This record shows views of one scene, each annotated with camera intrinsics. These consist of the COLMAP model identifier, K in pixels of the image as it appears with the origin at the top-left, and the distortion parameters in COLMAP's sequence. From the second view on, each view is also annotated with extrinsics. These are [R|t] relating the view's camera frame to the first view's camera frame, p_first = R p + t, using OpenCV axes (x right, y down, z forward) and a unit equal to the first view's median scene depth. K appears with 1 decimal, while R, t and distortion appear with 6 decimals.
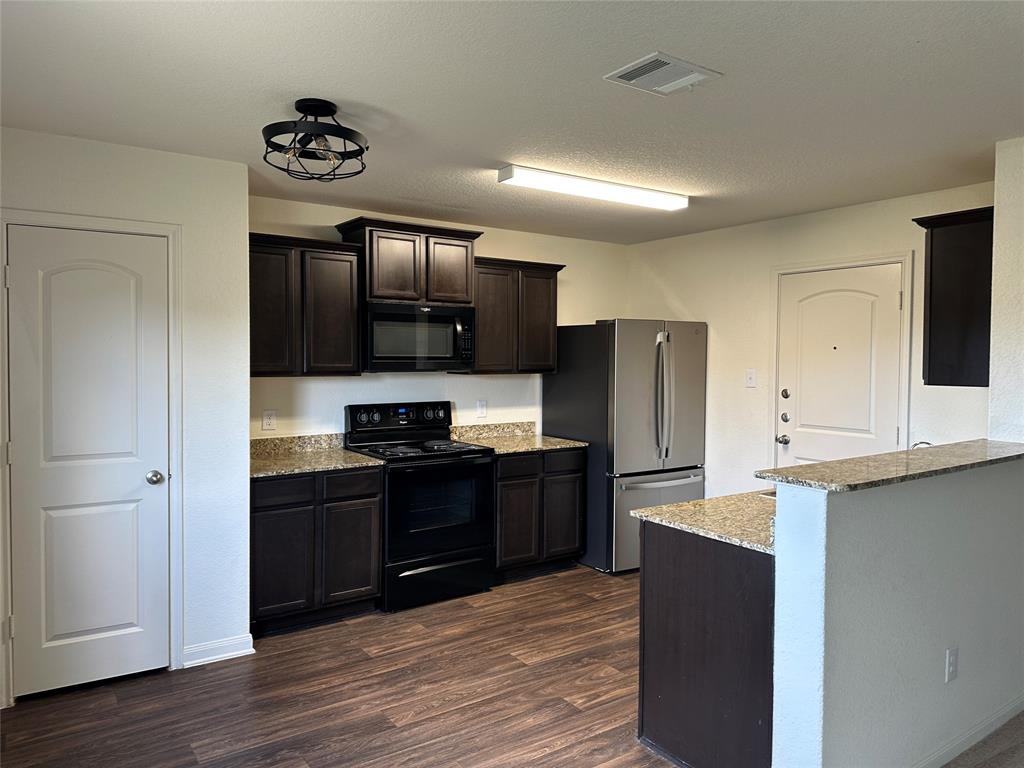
lens RADIAL K [[710.7, 0, 512.0], [0, 710.7, 384.0], [0, 0, 1]] dist [0.096314, -0.138924]
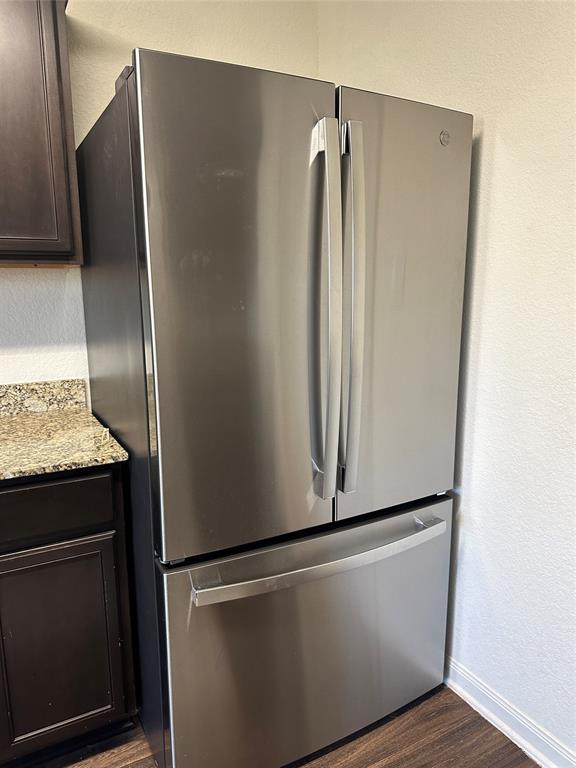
lens RADIAL K [[568.2, 0, 288.0], [0, 568.2, 384.0], [0, 0, 1]] dist [0.075476, -0.072035]
pose [[0.995865, -0.004559, -0.090726, 0.213856], [0.015865, 0.992118, 0.124299, 0.014005], [0.089444, -0.125224, 0.988088, 0.716057]]
